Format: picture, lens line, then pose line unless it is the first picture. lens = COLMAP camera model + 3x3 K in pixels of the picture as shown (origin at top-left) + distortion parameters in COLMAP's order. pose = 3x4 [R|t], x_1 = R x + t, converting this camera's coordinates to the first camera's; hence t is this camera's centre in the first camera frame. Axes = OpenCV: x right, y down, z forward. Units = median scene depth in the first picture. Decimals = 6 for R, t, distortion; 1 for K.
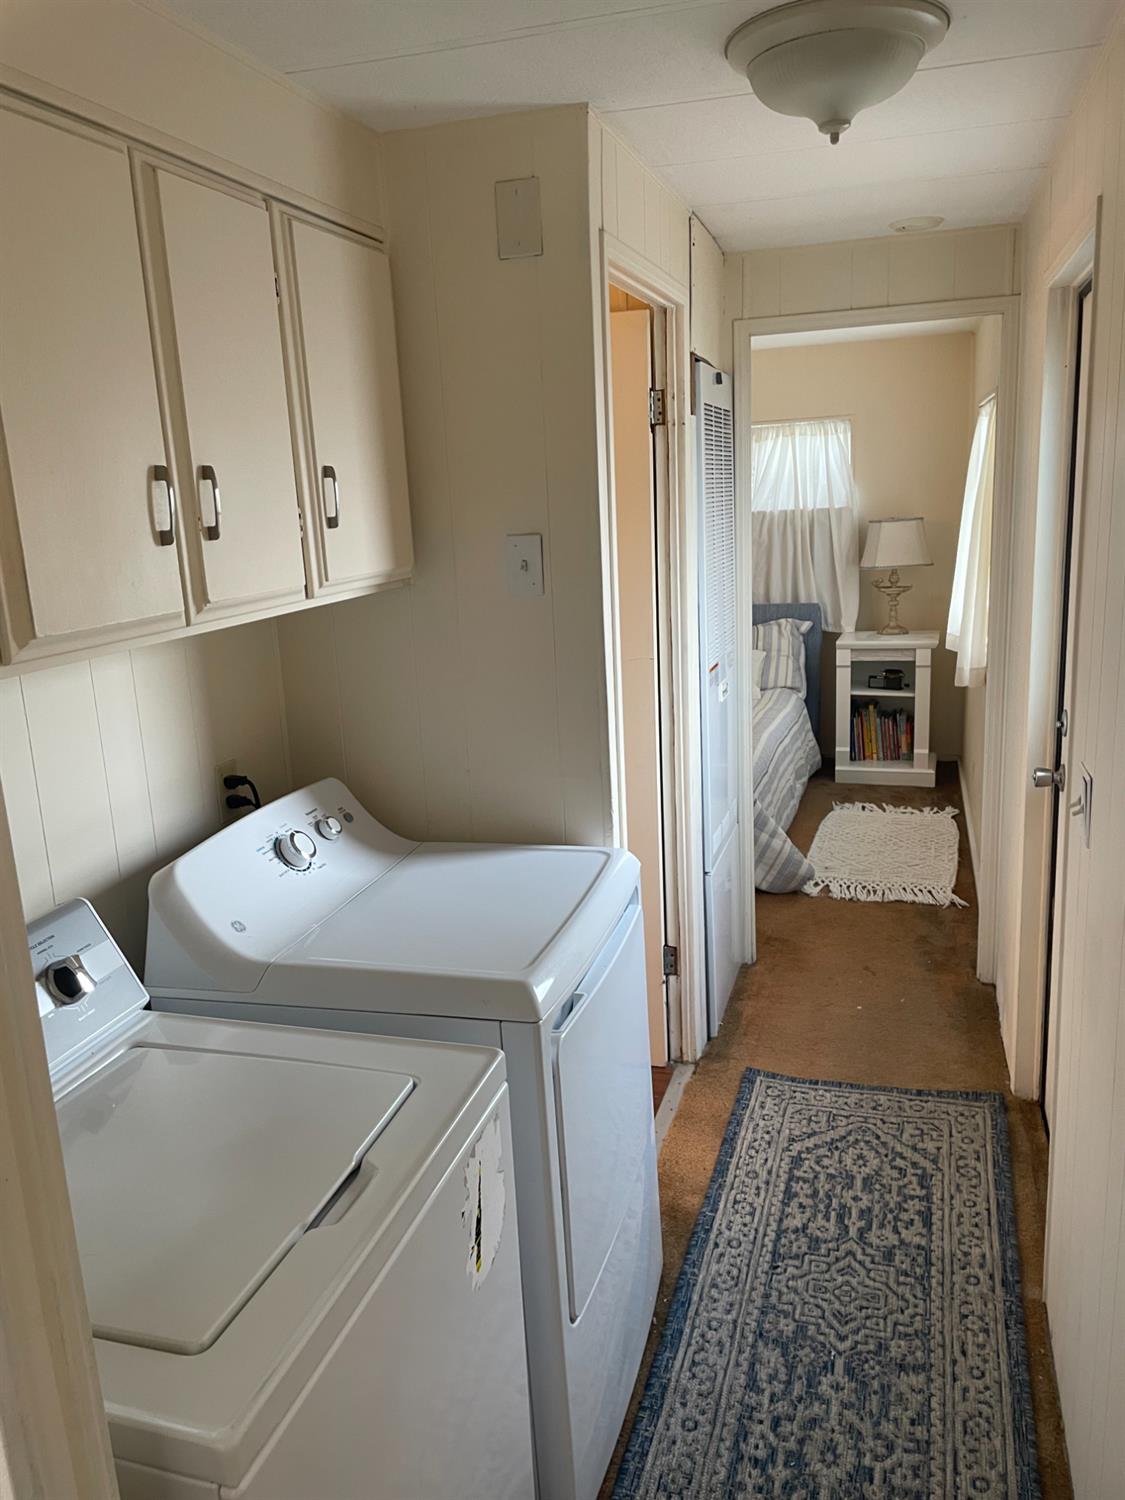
lens RADIAL K [[1134.0, 0, 562.8], [0, 1134.0, 728.2], [0, 0, 1]] dist [0.071577, -0.105657]
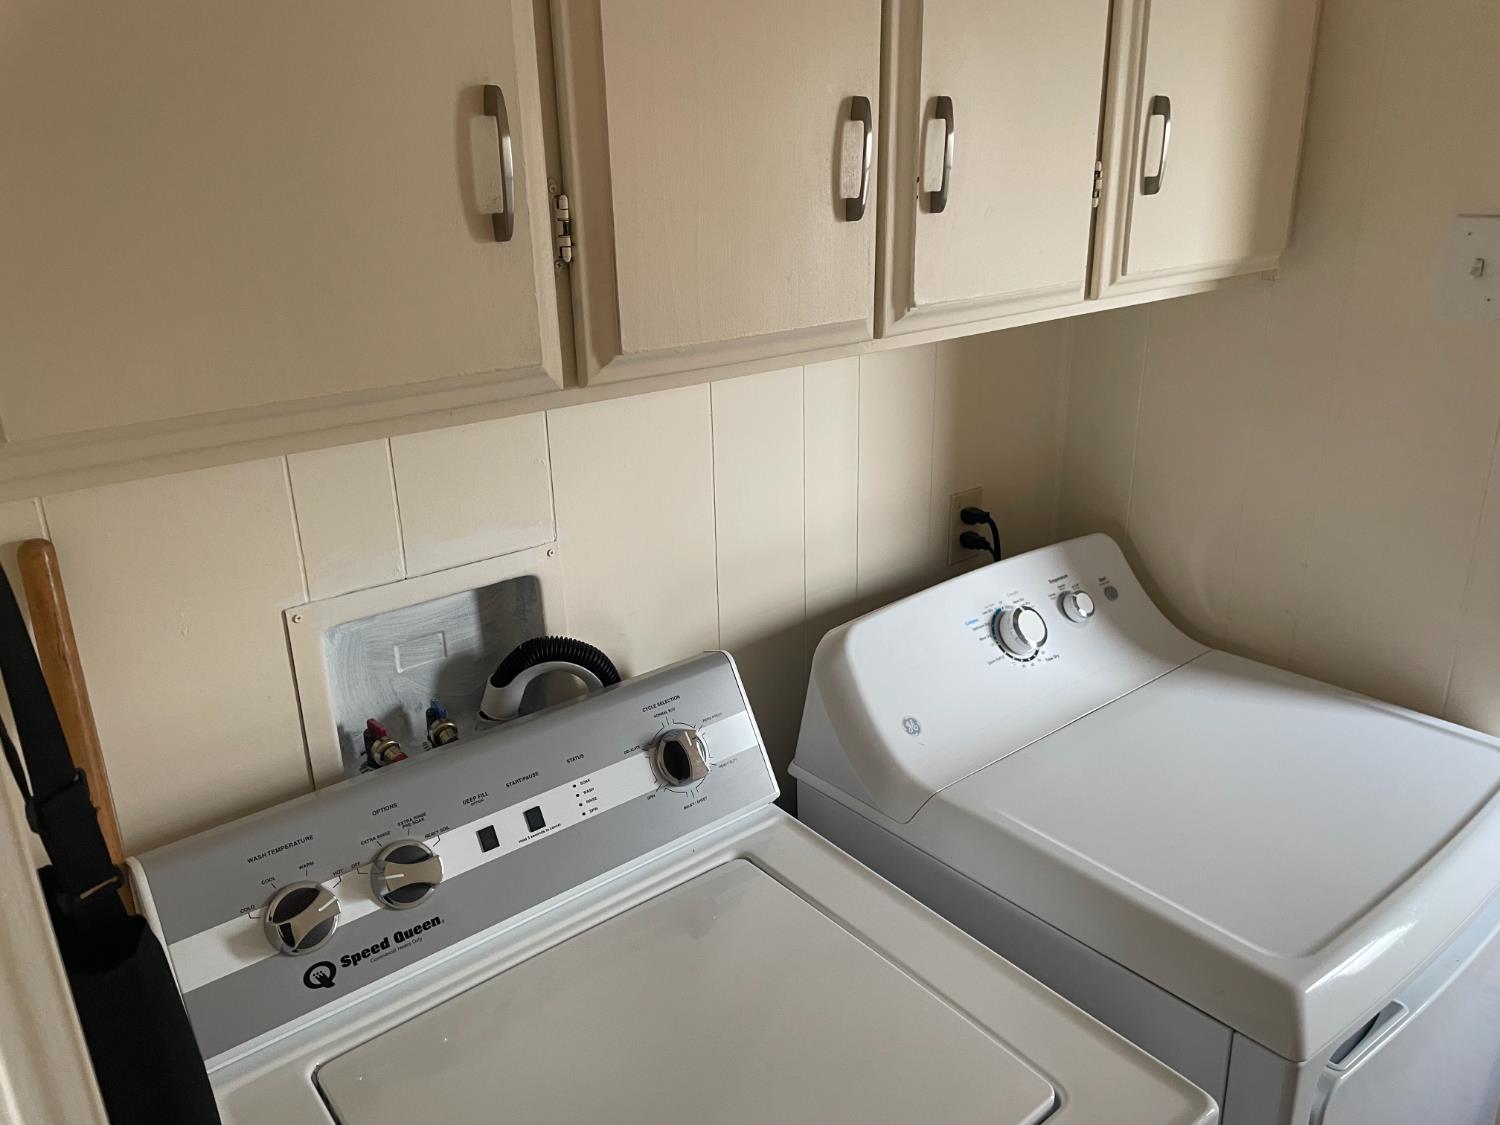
lens RADIAL K [[1134.0, 0, 740.5], [0, 1134.0, 545.5], [0, 0, 1]] dist [0.071577, -0.105657]
pose [[0.820852, 0.217618, -0.528057, -0.000591], [-0.135434, 0.972360, 0.190193, -0.072850], [0.554851, -0.084603, 0.827637, 0.305105]]
